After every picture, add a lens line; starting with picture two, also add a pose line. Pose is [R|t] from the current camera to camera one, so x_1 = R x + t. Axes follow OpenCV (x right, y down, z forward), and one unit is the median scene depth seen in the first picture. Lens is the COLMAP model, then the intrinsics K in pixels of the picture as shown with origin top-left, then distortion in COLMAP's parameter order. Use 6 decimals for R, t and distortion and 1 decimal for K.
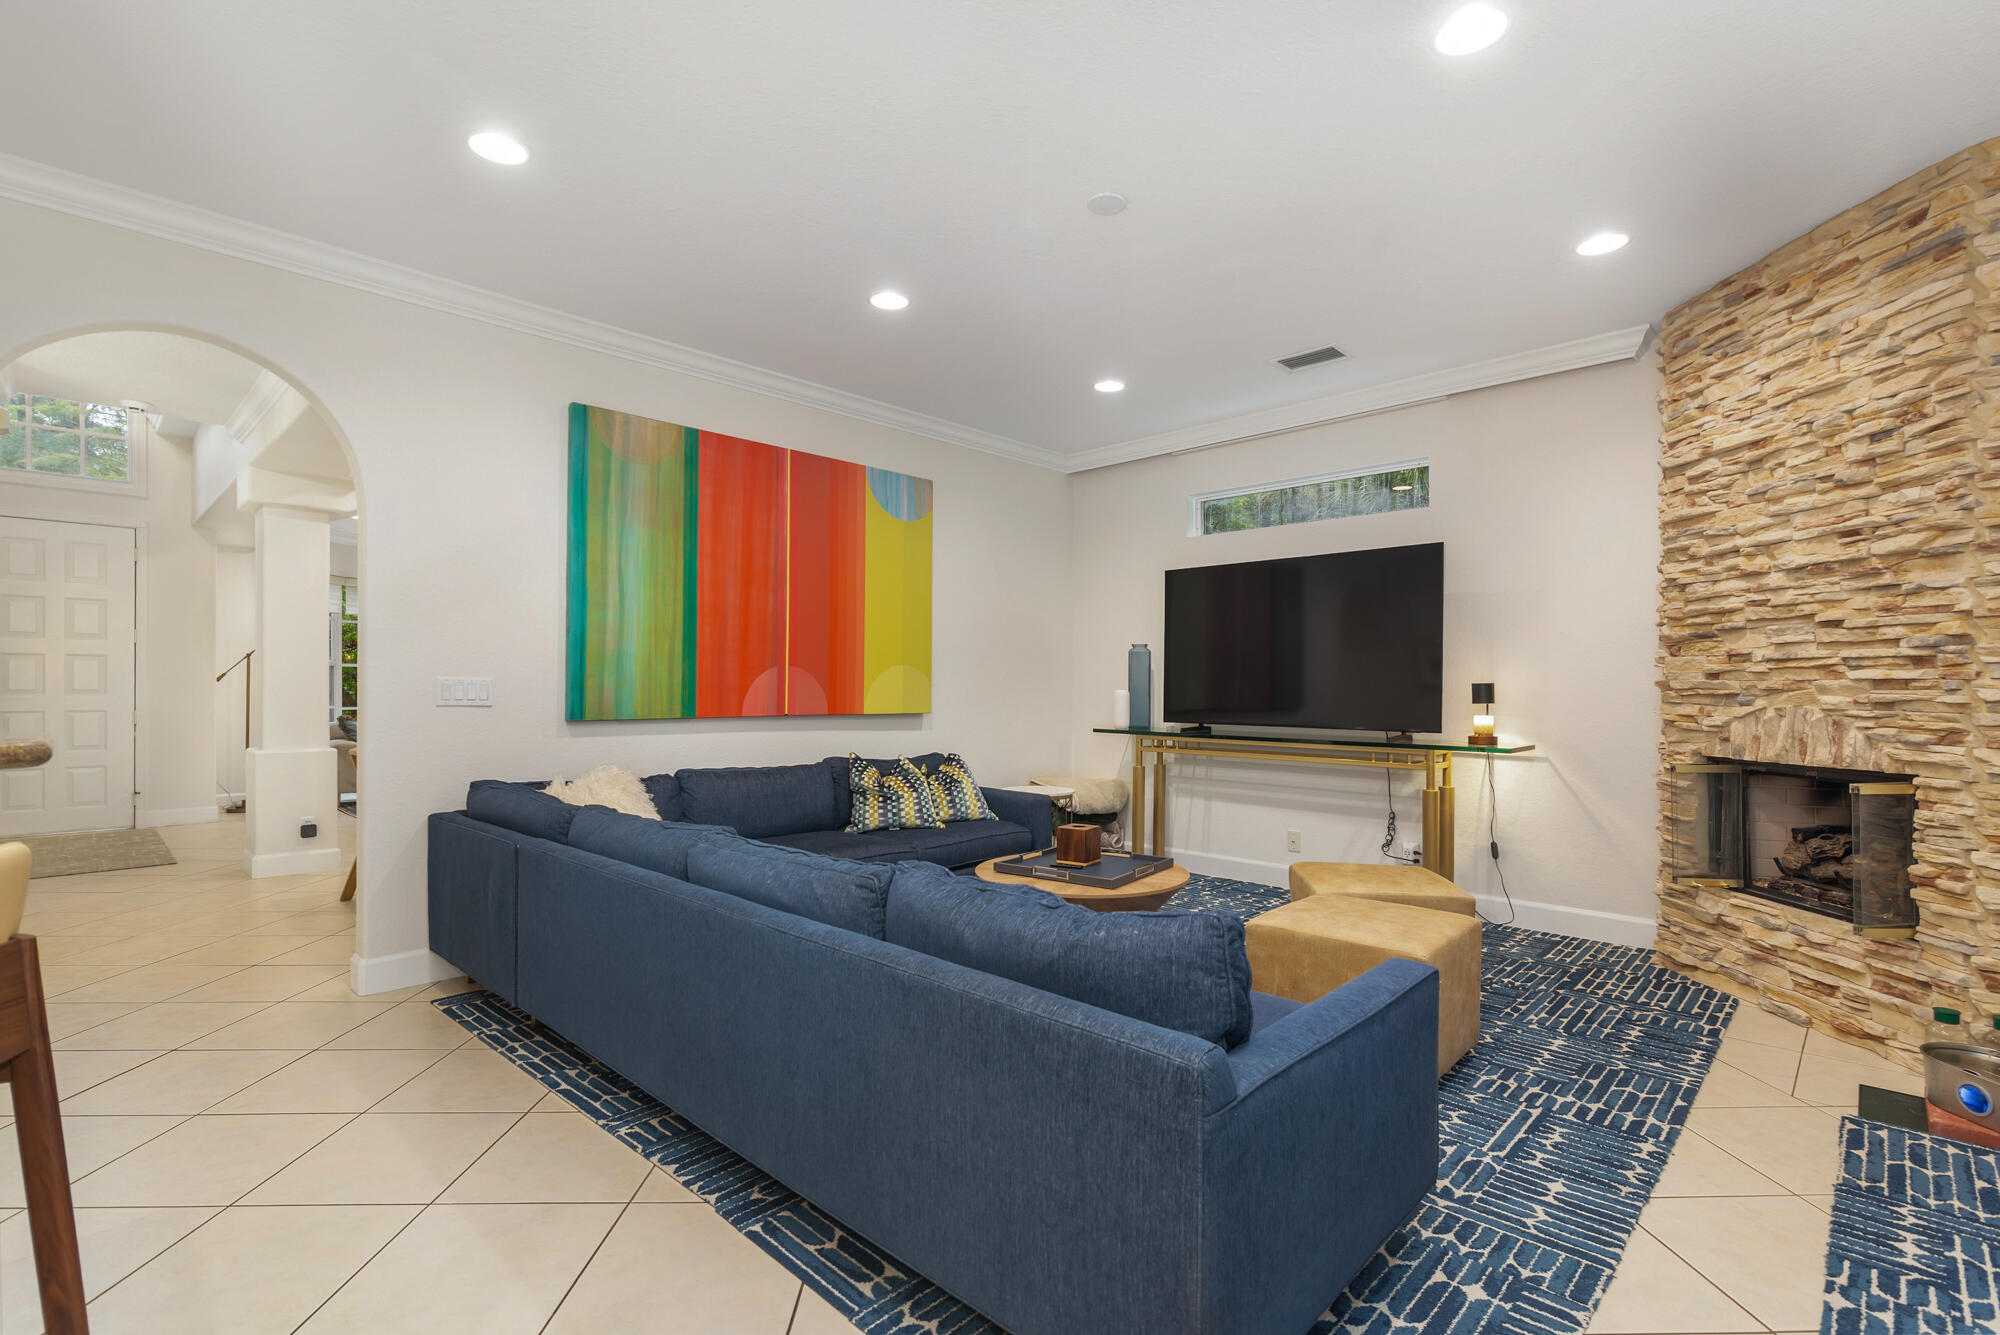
lens RADIAL K [[919.6, 0, 1000.0], [0, 919.6, 667.5], [0, 0, 1]] dist [0.003399, 0.000447]
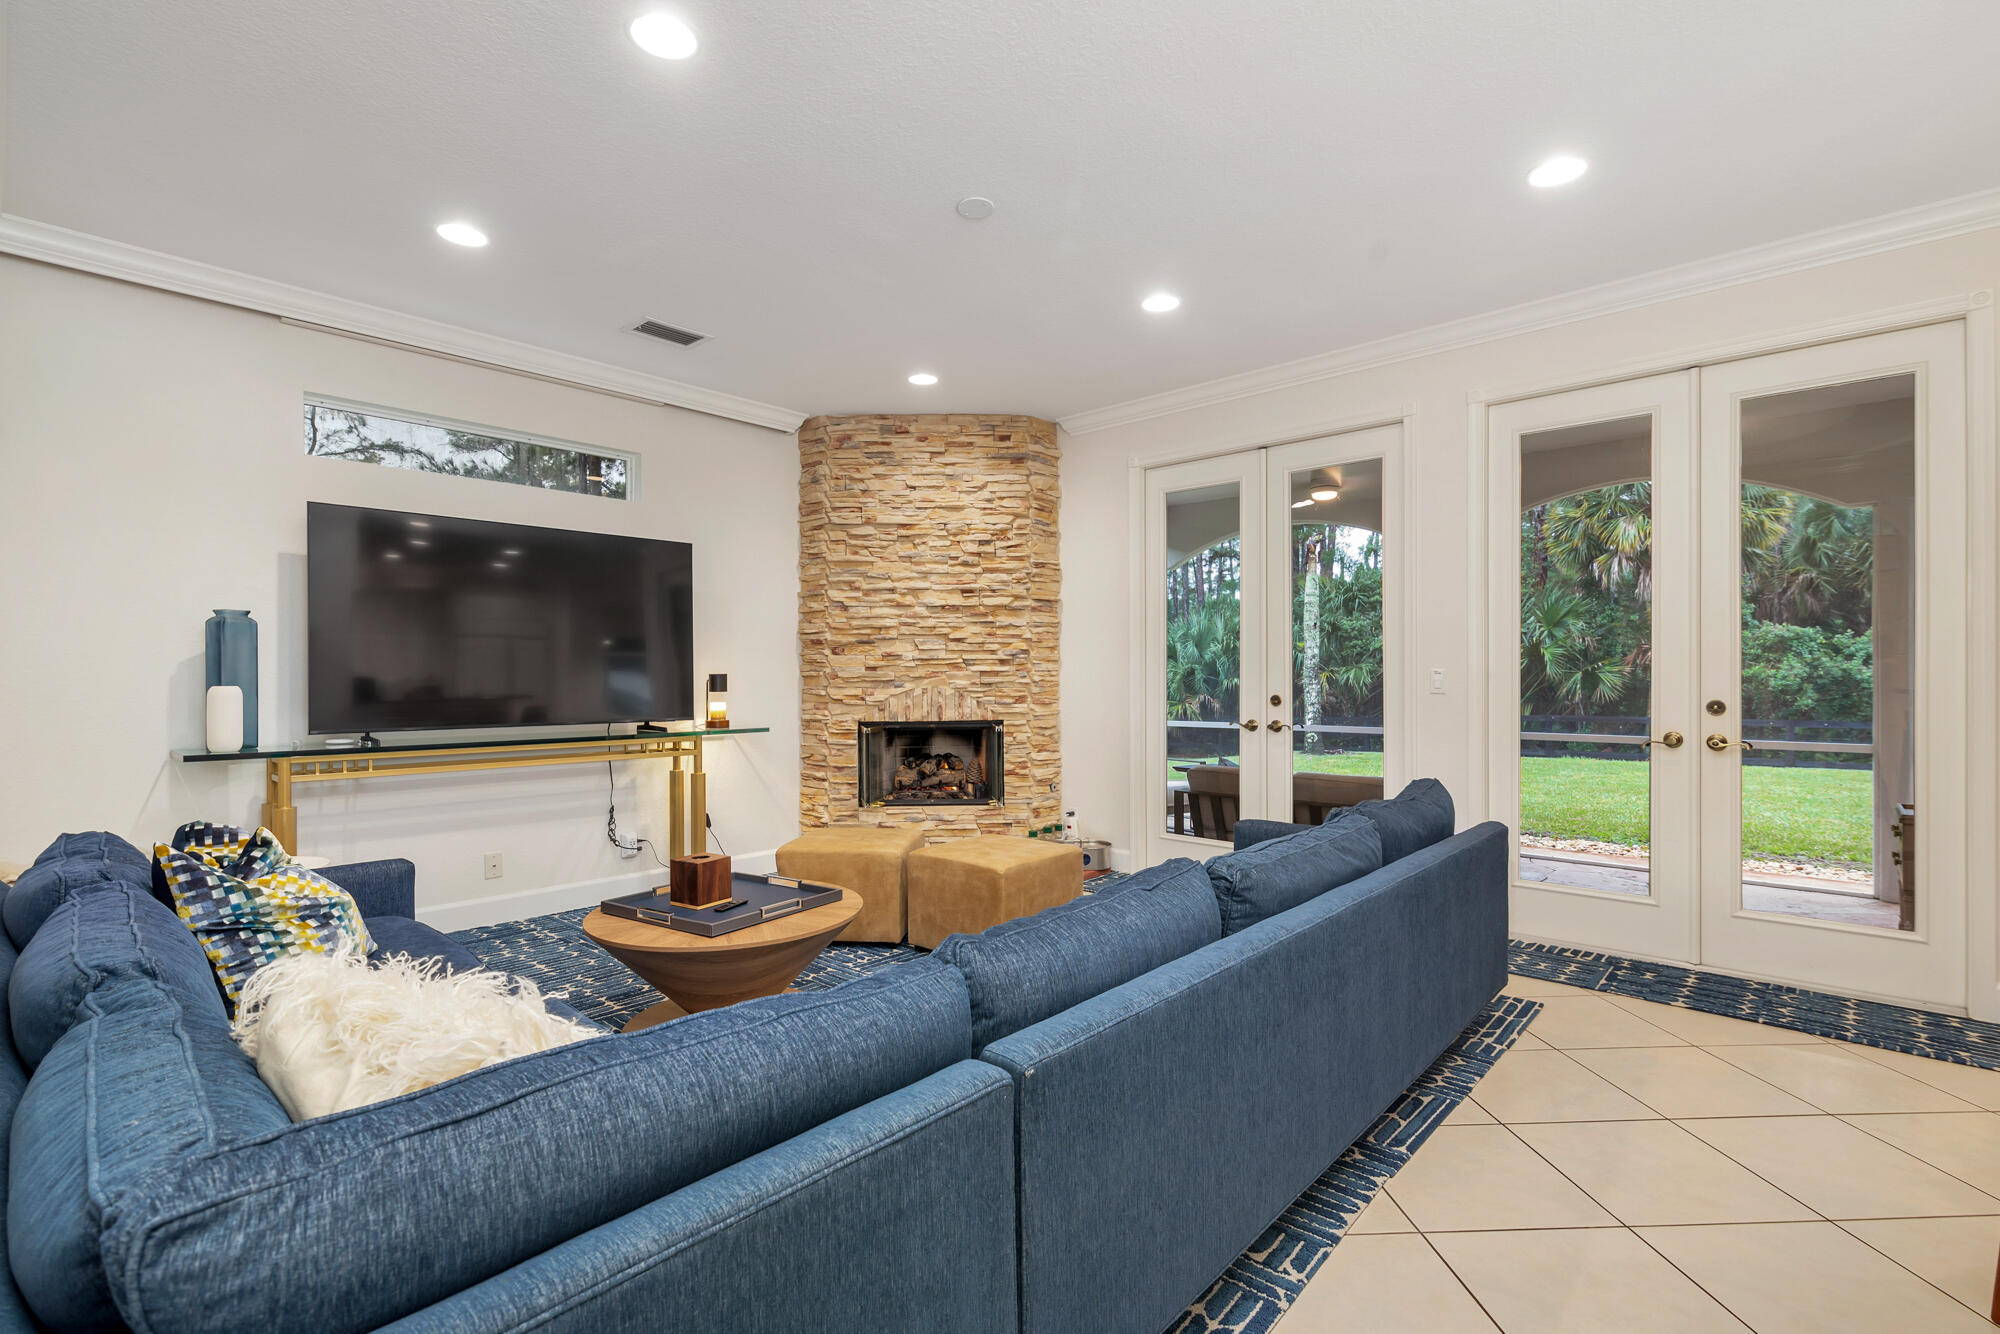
lens RADIAL K [[907.3, 0, 1000.0], [0, 907.3, 667.0], [0, 0, 1]] dist [-0.000946, -0.000076]
pose [[-0.023001, 0.006605, 0.999714, -0.793745], [-0.015122, 0.999861, -0.006954, 0.014512], [-0.999621, -0.015278, -0.022897, 0.880602]]
